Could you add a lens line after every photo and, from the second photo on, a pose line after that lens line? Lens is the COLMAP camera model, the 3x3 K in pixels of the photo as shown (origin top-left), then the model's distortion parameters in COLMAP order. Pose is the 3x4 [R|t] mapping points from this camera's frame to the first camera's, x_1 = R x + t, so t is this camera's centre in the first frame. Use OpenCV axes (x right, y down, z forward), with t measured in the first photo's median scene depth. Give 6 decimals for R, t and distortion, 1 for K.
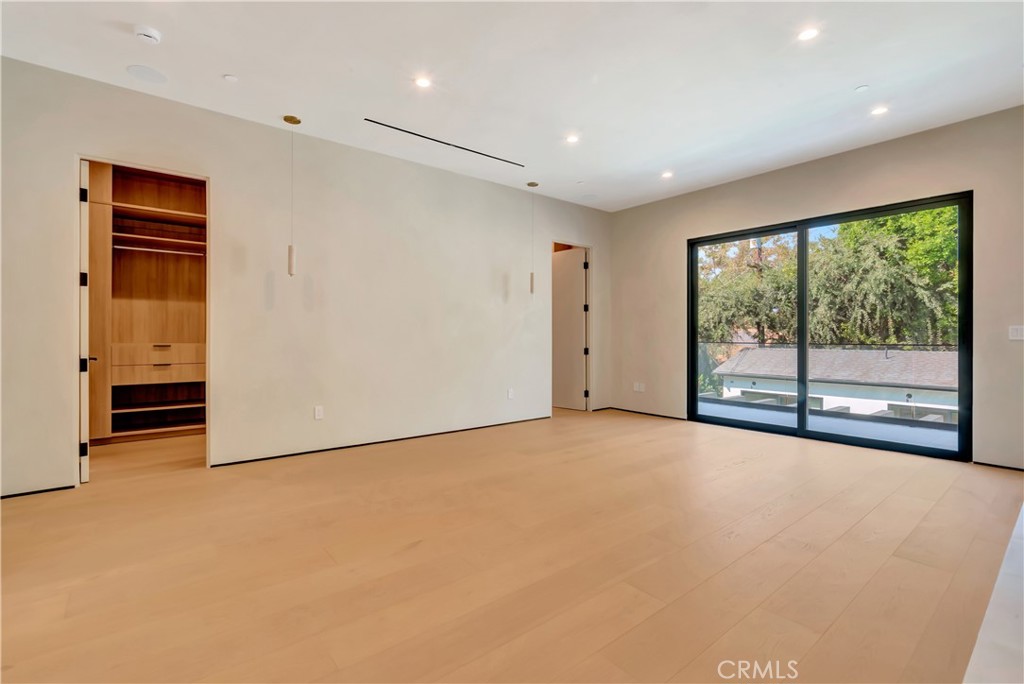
lens RADIAL K [[473.6, 0, 511.9], [0, 473.6, 339.6], [0, 0, 1]] dist [-0.005640, 0.001527]
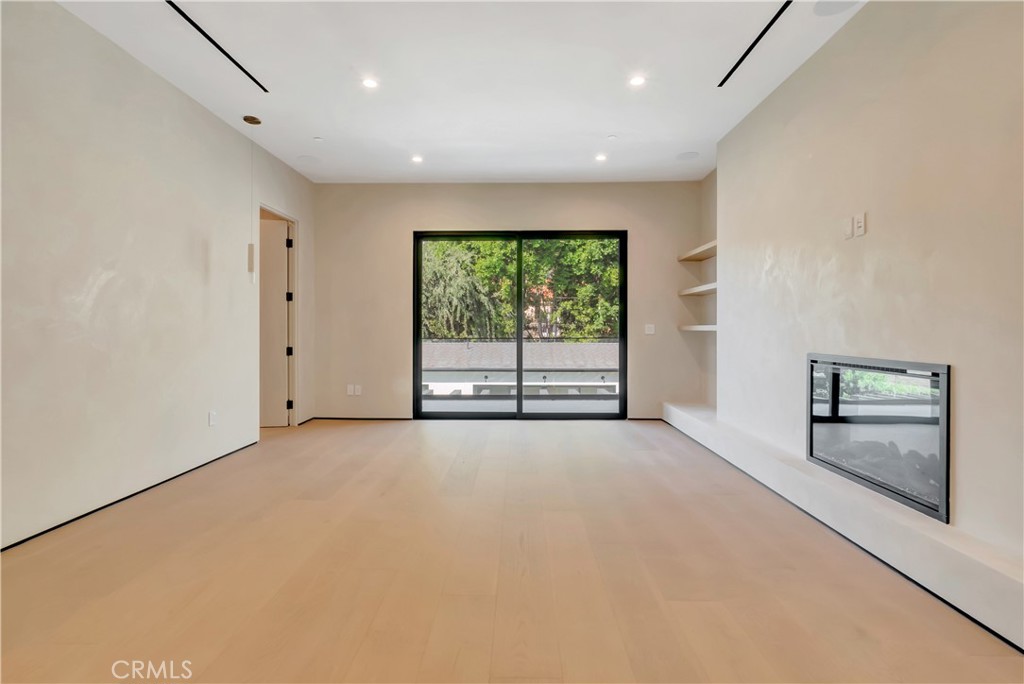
lens RADIAL K [[473.6, 0, 515.8], [0, 473.6, 336.4], [0, 0, 1]] dist [-0.005640, 0.001527]
pose [[0.643295, -0.009410, 0.765561, -0.106027], [0.006036, 0.999956, 0.007220, -0.002010], [-0.765595, -0.000024, 0.643323, 0.101460]]
